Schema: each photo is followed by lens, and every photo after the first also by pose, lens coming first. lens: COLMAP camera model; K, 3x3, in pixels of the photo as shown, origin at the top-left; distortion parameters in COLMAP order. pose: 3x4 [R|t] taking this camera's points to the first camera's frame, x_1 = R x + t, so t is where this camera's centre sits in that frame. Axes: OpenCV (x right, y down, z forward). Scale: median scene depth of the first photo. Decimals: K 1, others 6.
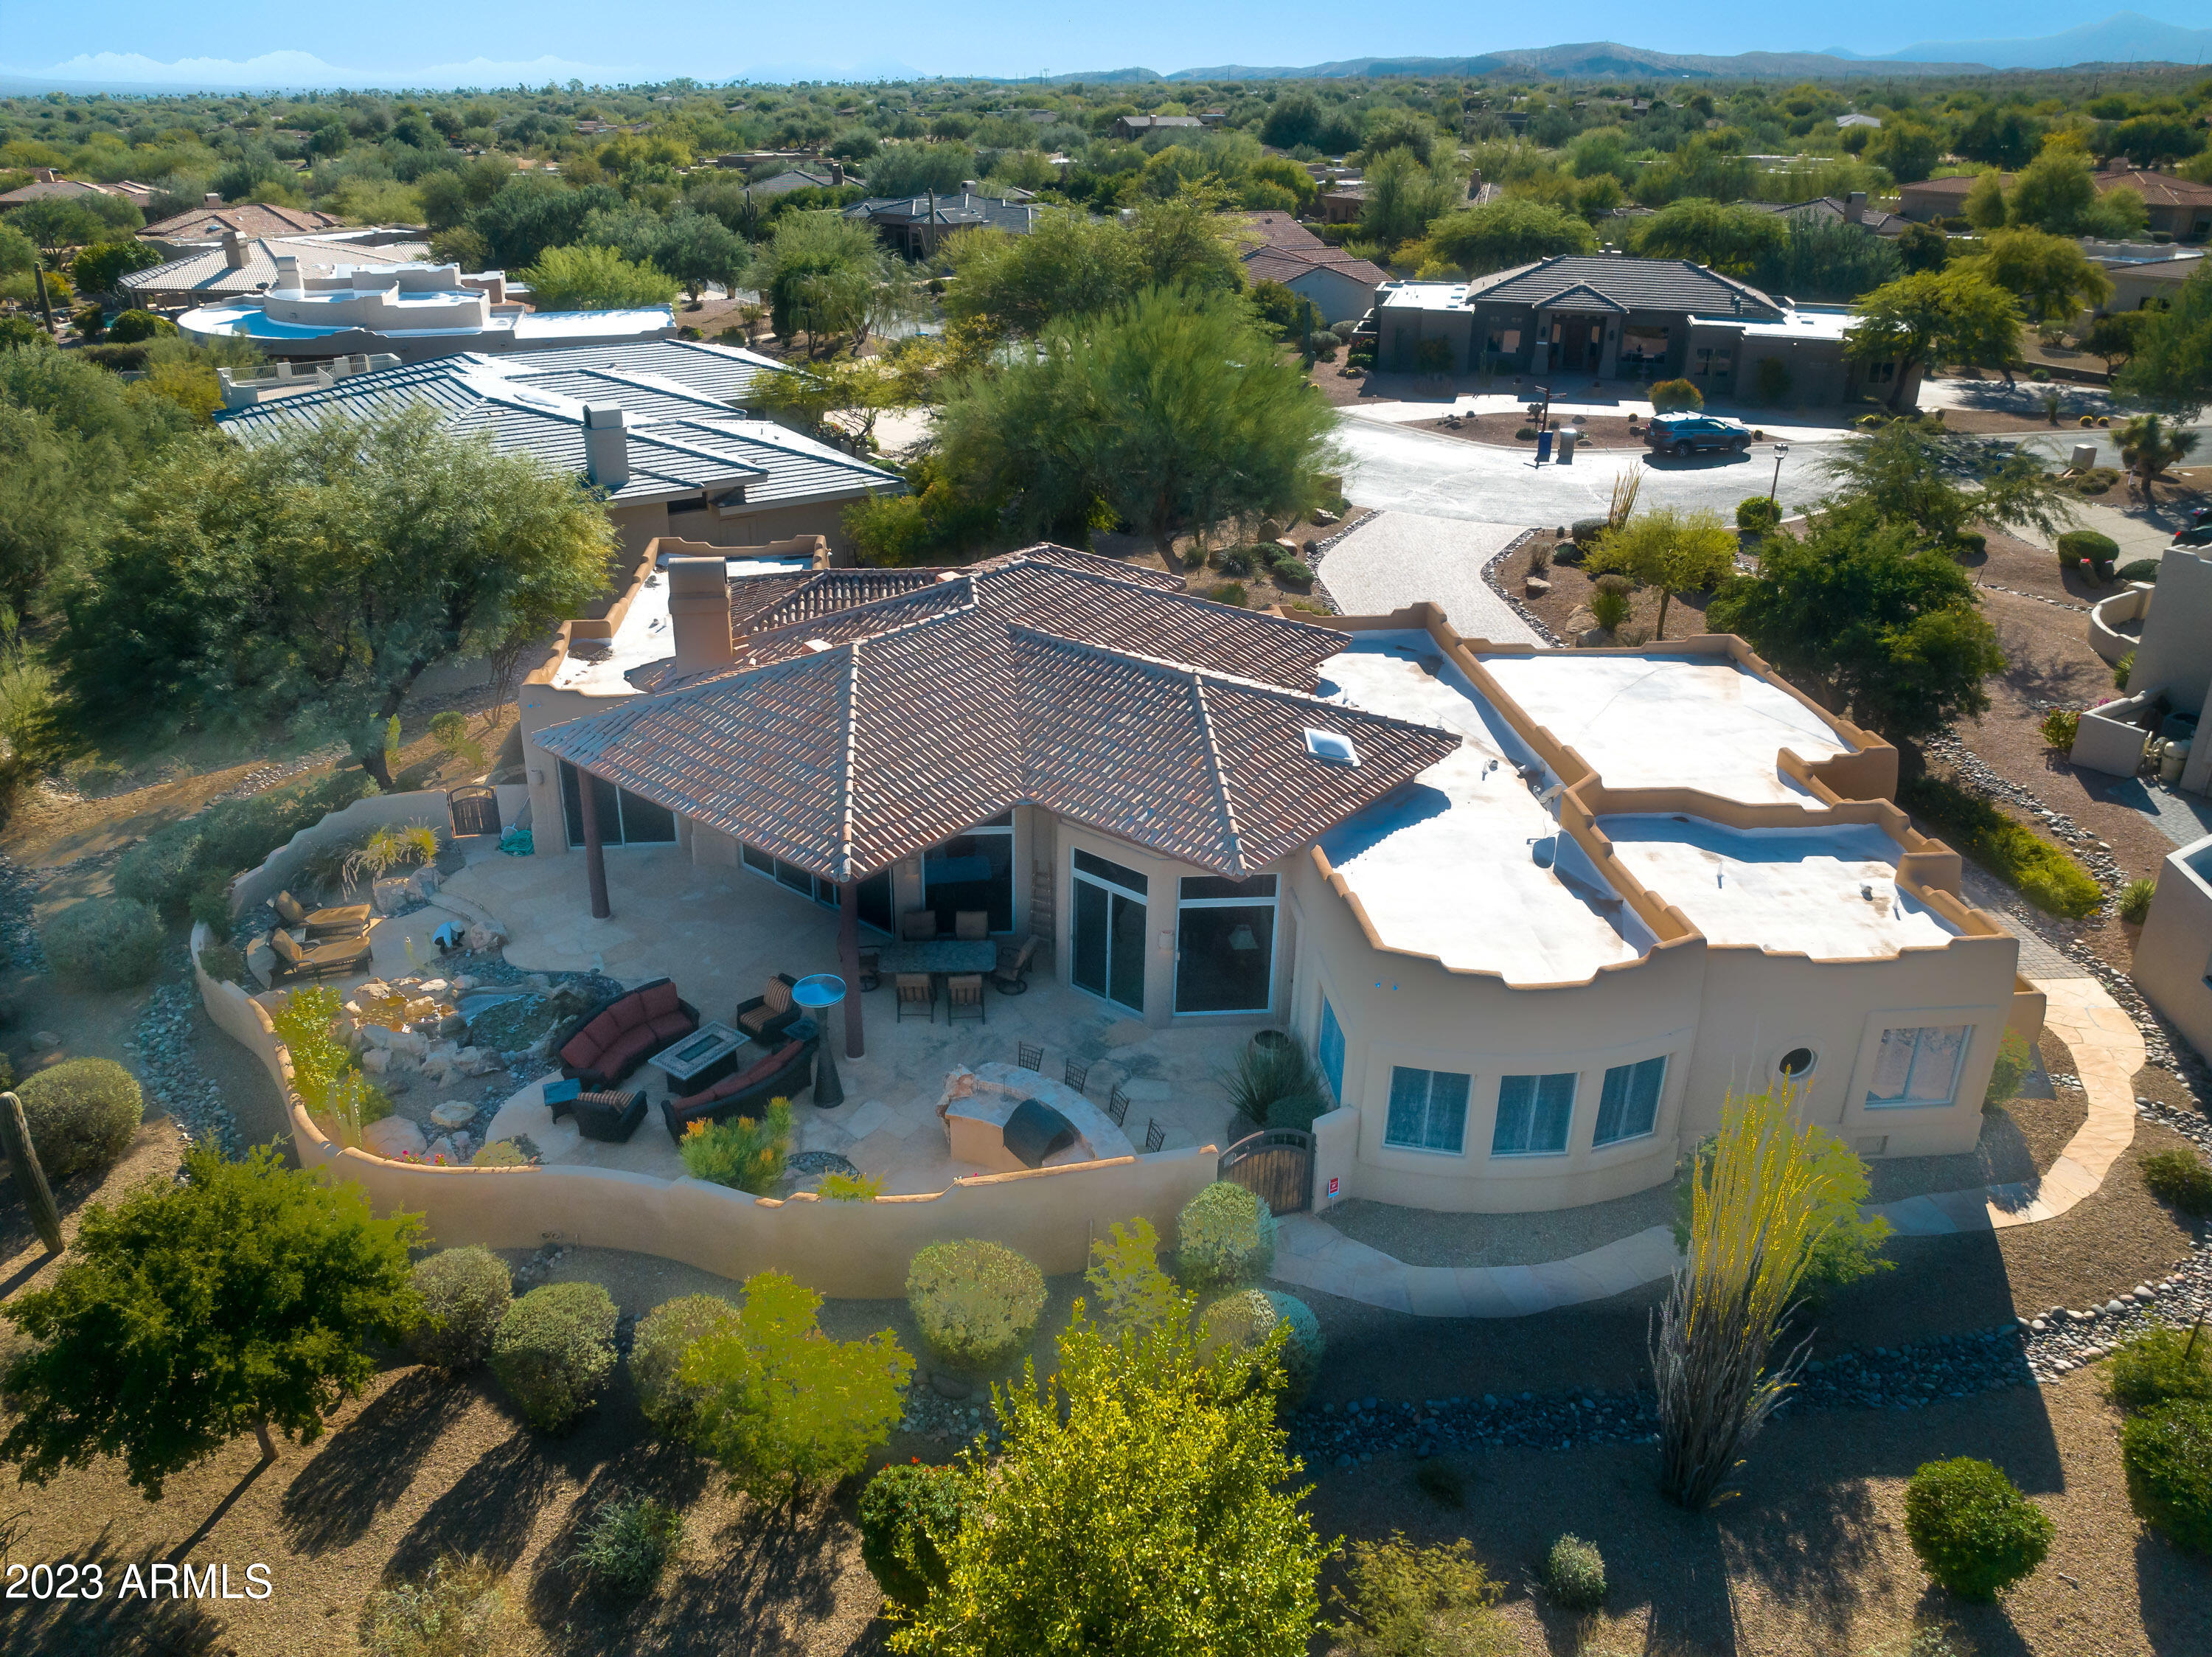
lens RADIAL K [[1769.2, 0, 1106.0], [0, 1769.2, 828.5], [0, 0, 1]] dist [-0.047074, 0.002268]
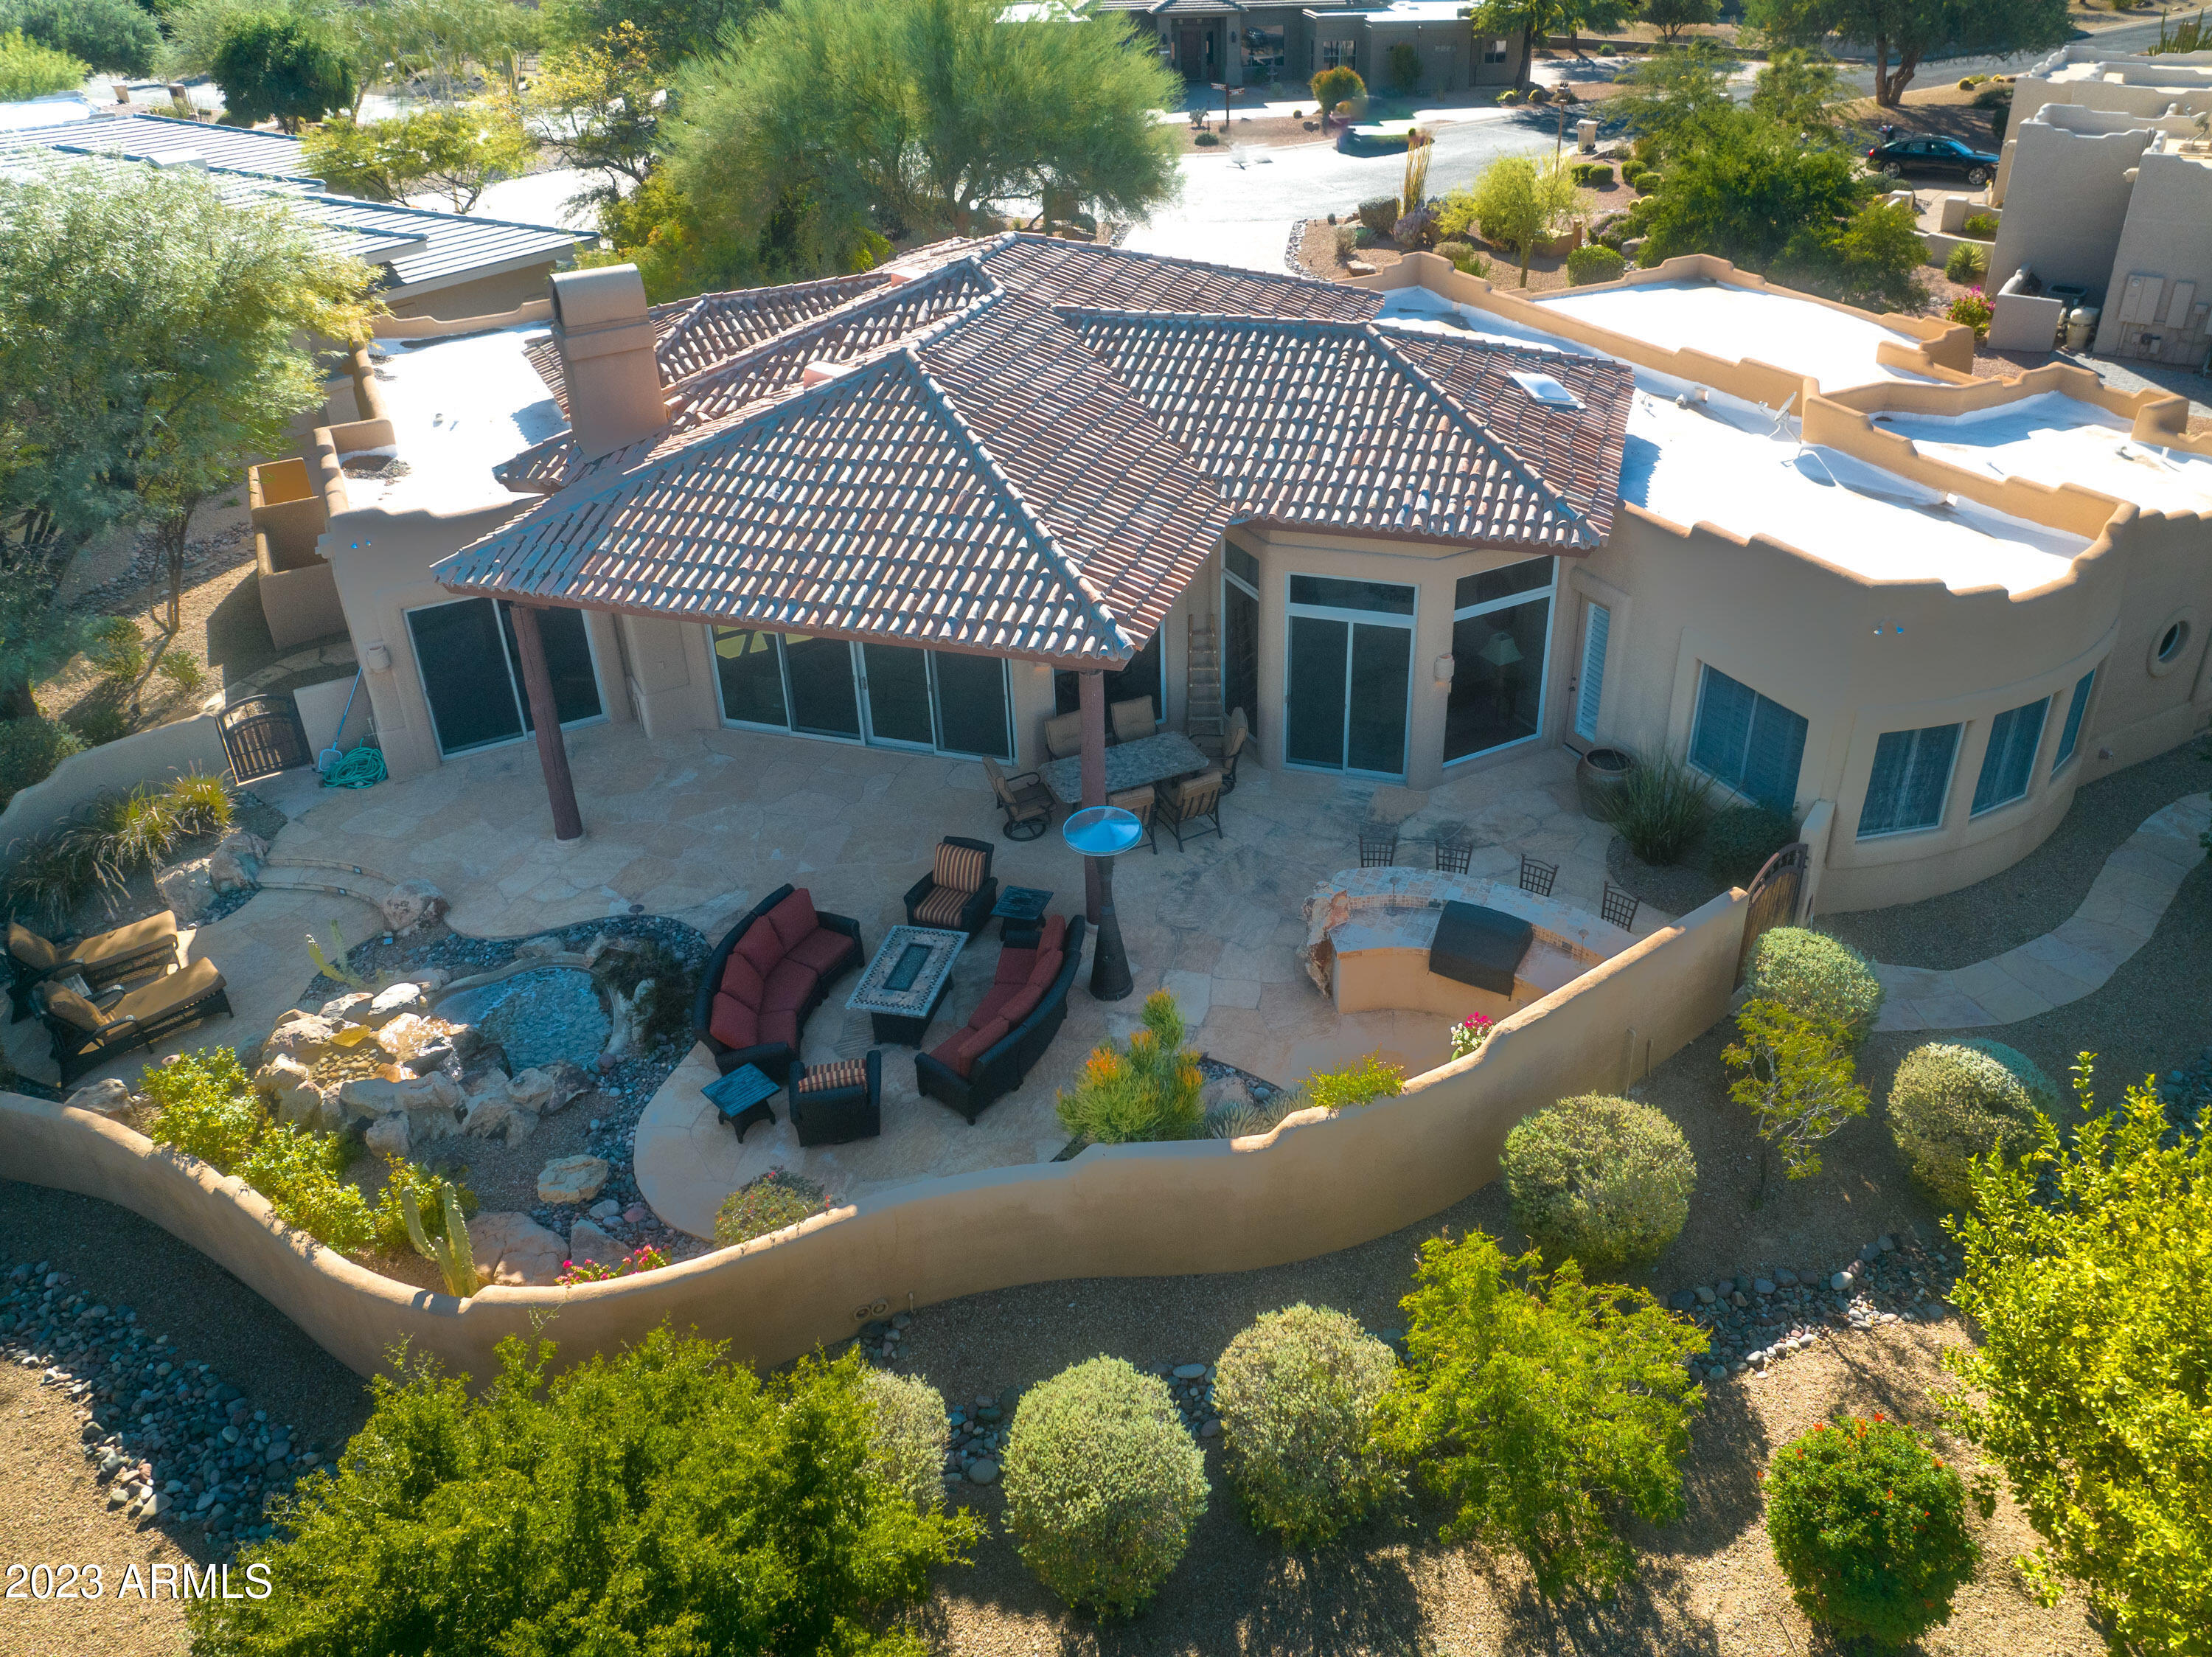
lens RADIAL K [[1633.2, 0, 1106.0], [0, 1633.2, 828.5], [0, 0, 1]] dist [-0.025443, -0.000084]
pose [[0.900771, -0.236023, 0.364560, -0.359290], [0.203305, 0.970939, 0.126269, 0.011829], [-0.383768, -0.039623, 0.922579, 0.394942]]
